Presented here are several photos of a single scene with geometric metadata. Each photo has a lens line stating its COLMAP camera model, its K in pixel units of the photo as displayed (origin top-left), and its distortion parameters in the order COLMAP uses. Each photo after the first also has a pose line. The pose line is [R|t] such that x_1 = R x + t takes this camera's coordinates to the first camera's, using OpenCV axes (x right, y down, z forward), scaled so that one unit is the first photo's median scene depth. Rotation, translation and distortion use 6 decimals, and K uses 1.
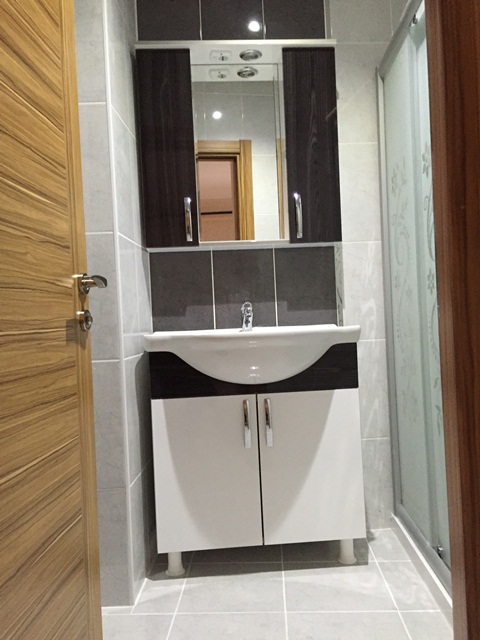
lens RADIAL K [[550.7, 0, 238.9], [0, 550.7, 318.0], [0, 0, 1]] dist [0.068048, -0.096312]
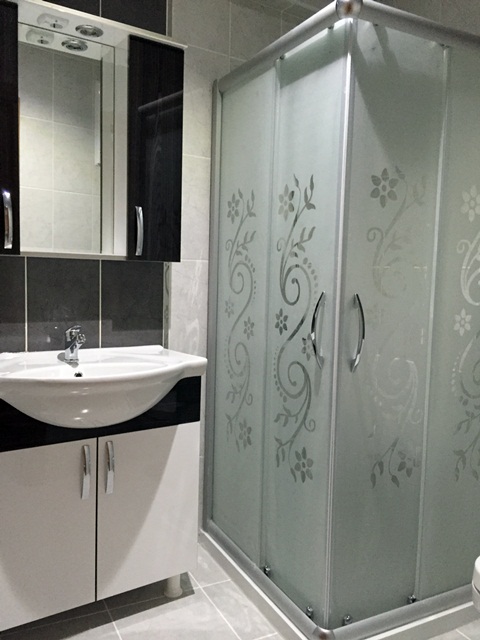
lens RADIAL K [[550.7, 0, 242.6], [0, 550.7, 319.2], [0, 0, 1]] dist [0.068048, -0.096312]
pose [[0.862054, 0.026741, 0.506111, -0.200989], [-0.066276, 0.995980, 0.060264, -0.107907], [-0.502464, -0.085494, 0.860361, 0.125947]]
